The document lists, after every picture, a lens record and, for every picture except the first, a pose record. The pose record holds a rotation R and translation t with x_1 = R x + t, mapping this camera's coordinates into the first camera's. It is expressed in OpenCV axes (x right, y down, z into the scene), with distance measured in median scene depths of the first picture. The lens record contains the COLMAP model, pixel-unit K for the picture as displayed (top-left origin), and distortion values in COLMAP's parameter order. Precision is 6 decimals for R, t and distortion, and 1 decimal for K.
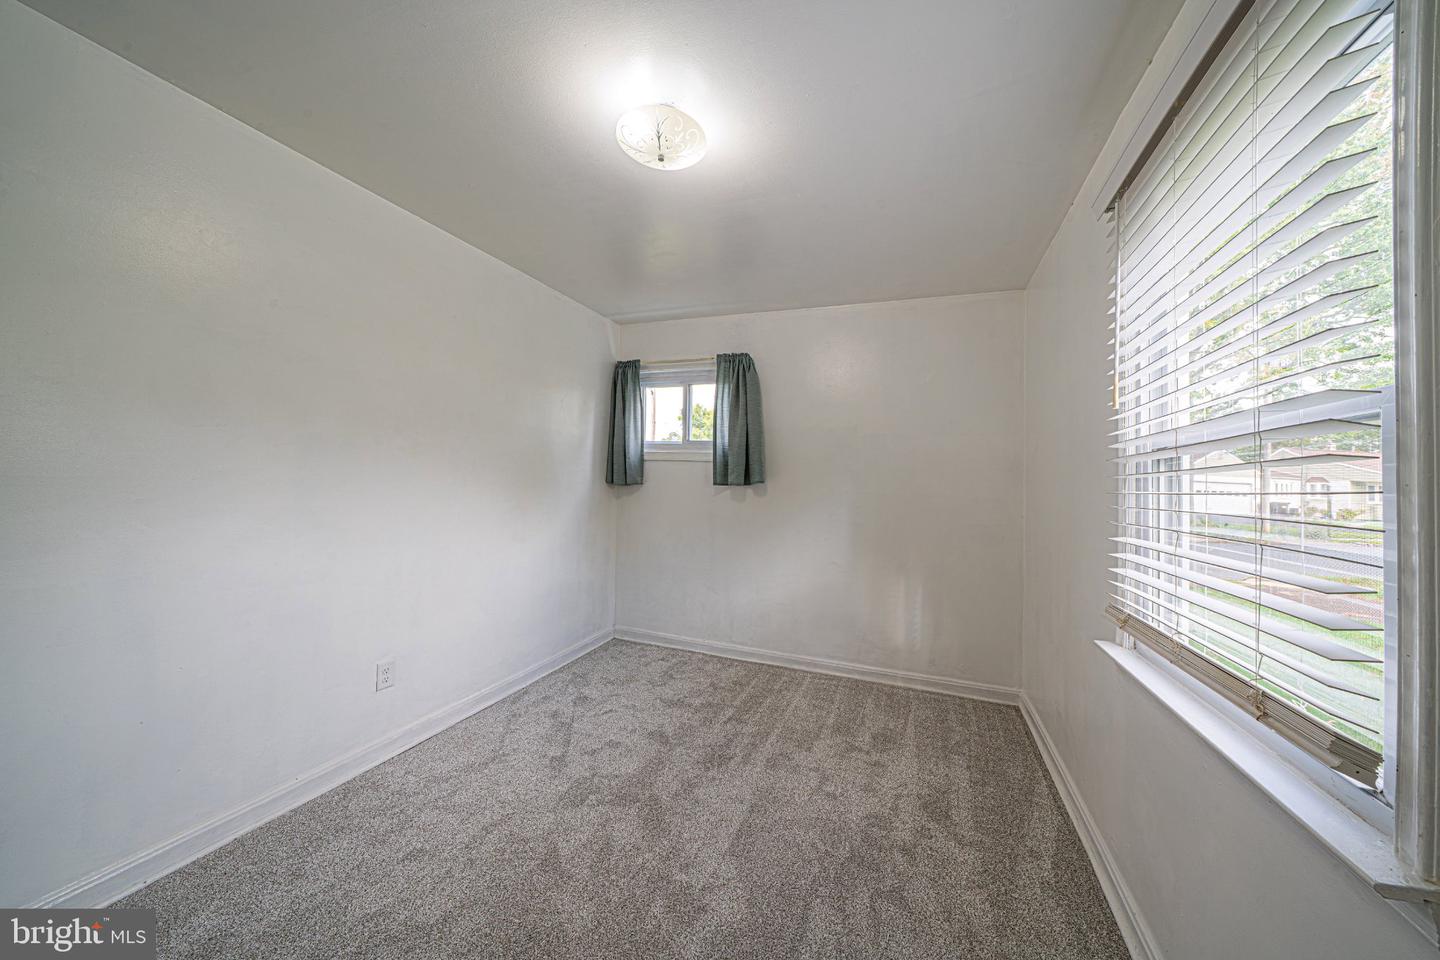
lens RADIAL K [[506.3, 0, 720.0], [0, 506.3, 480.0], [0, 0, 1]] dist [0.005700, 0.000024]
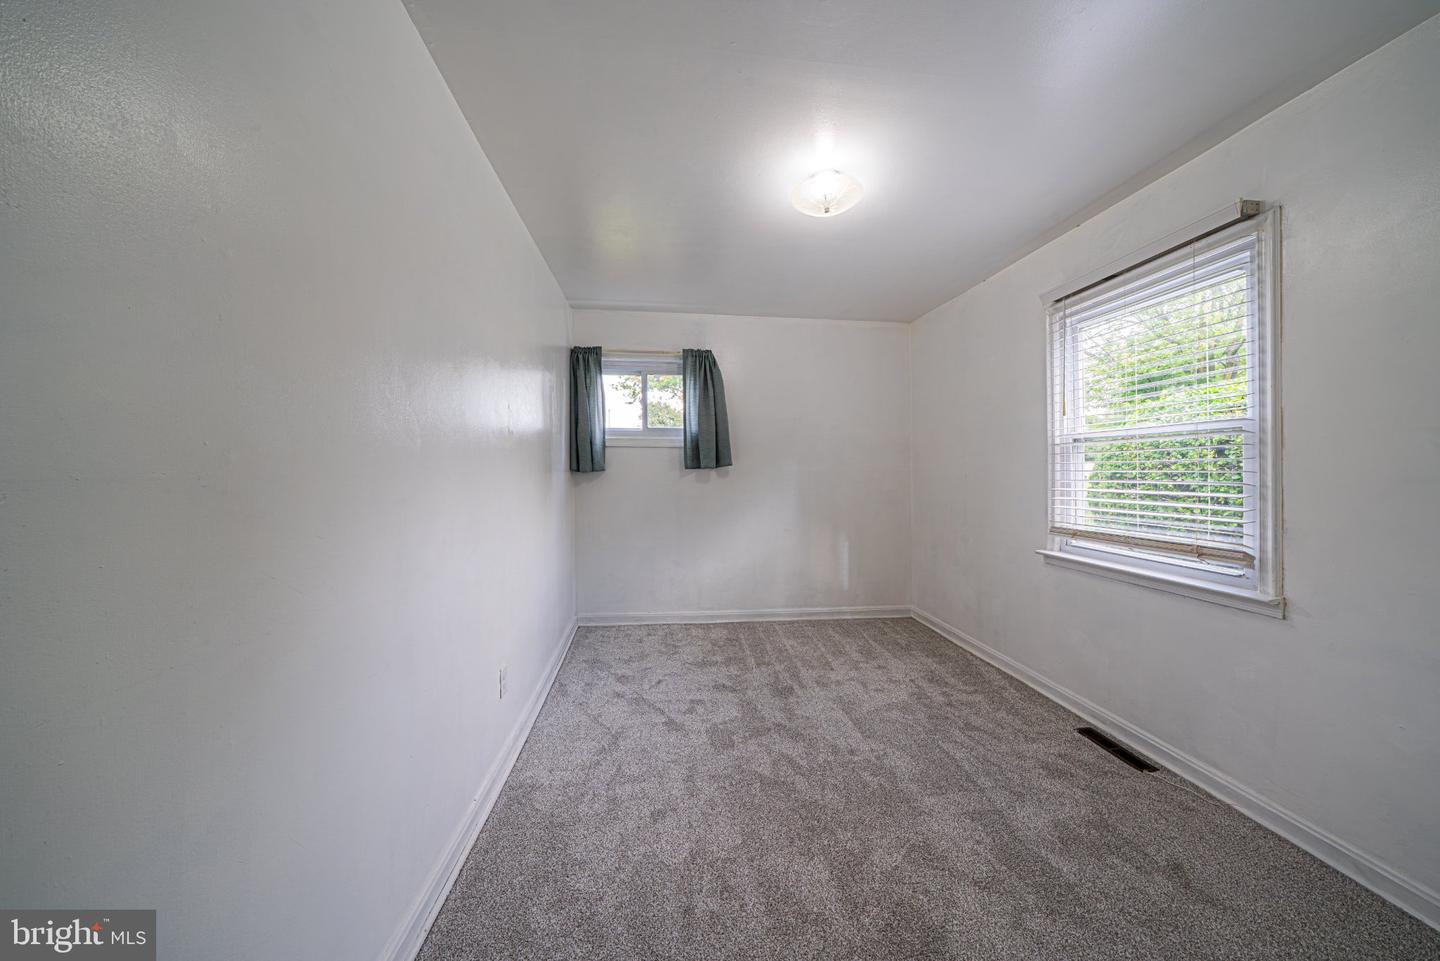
lens RADIAL K [[508.1, 0, 717.4], [0, 508.1, 471.6], [0, 0, 1]] dist [0.010273, -0.000017]
pose [[0.884462, -0.032369, 0.465488, -0.485170], [0.025851, 0.999458, 0.020381, -0.004557], [-0.465895, -0.005993, 0.884819, -0.005742]]
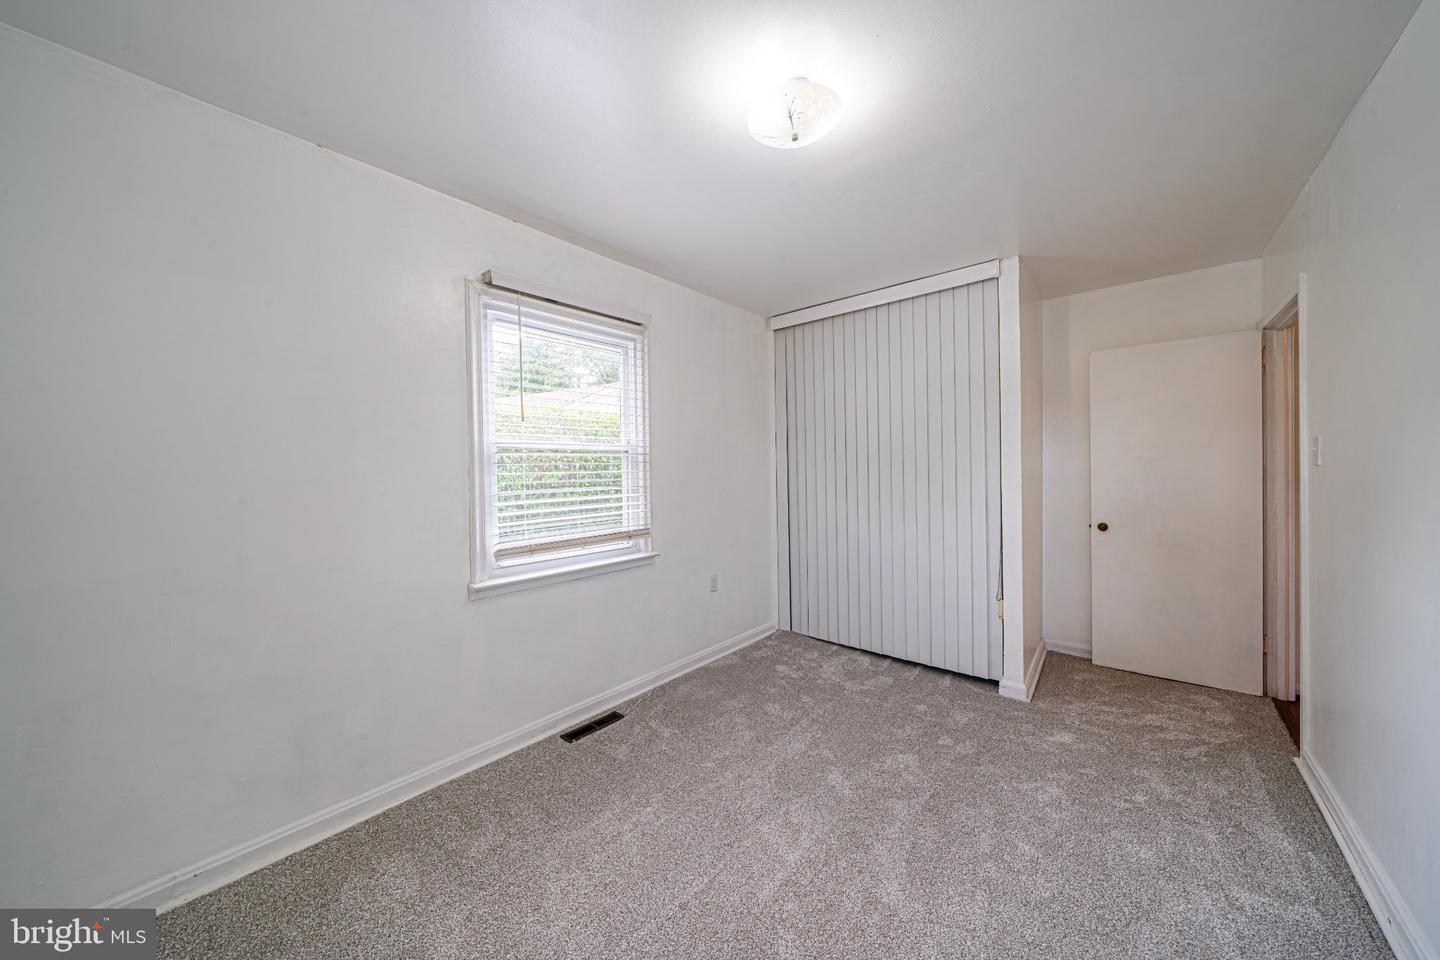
lens RADIAL K [[508.1, 0, 717.4], [0, 508.1, 471.1], [0, 0, 1]] dist [0.010273, -0.000017]
pose [[-0.948774, 0.000597, 0.315954, -0.132264], [0.000851, 0.999999, 0.000666, 0.007440], [-0.315954, 0.000901, -0.948774, 1.012224]]
